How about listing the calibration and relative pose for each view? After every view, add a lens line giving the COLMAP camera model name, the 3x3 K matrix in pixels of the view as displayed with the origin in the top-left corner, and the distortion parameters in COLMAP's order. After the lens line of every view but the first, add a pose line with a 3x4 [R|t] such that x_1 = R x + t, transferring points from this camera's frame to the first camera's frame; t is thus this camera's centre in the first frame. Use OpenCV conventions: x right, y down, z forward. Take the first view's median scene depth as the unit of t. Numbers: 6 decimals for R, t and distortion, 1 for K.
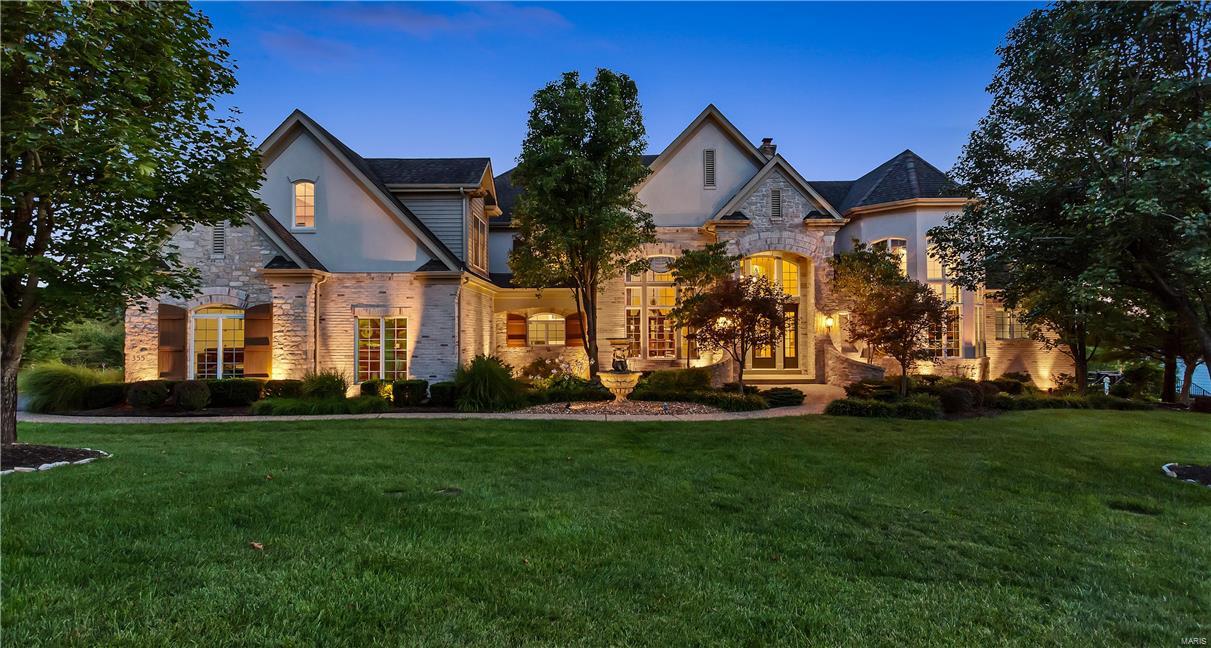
lens RADIAL K [[588.0, 0, 609.0], [0, 588.0, 325.4], [0, 0, 1]] dist [0.001530, -0.000073]
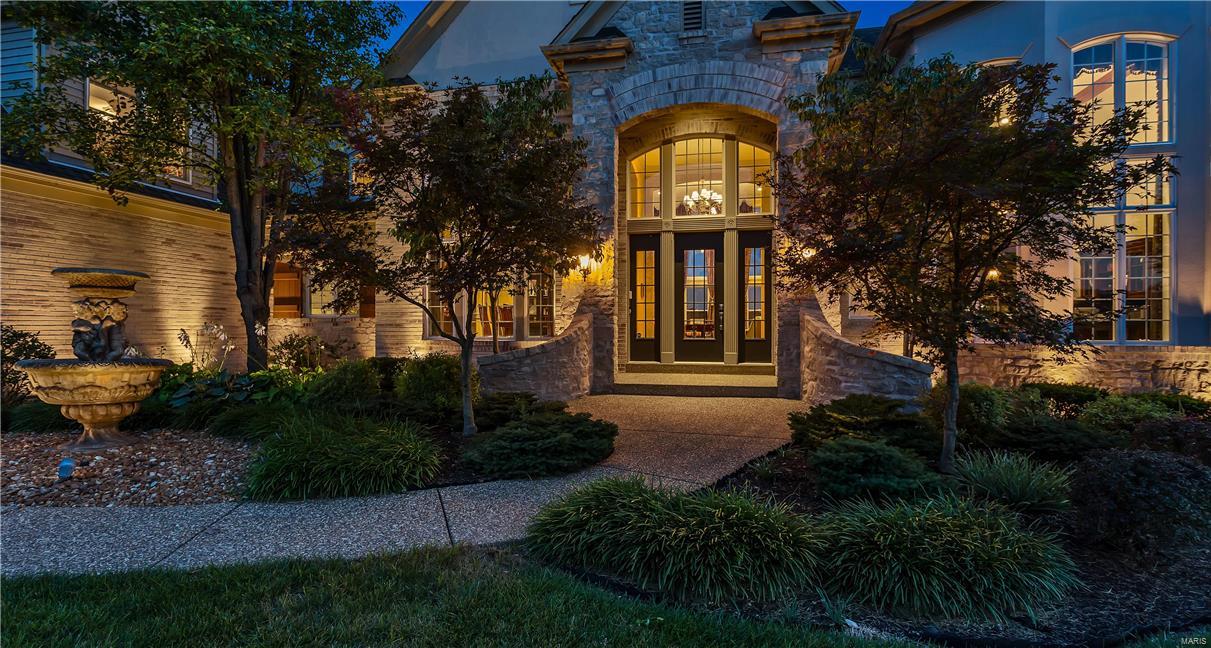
lens RADIAL K [[588.0, 0, 600.2], [0, 588.0, 324.2], [0, 0, 1]] dist [0.001530, -0.000073]
pose [[0.976111, 0.004970, -0.217217, 0.315290], [-0.002736, 0.999940, 0.010586, 0.039589], [0.217257, -0.009739, 0.976066, 0.536110]]
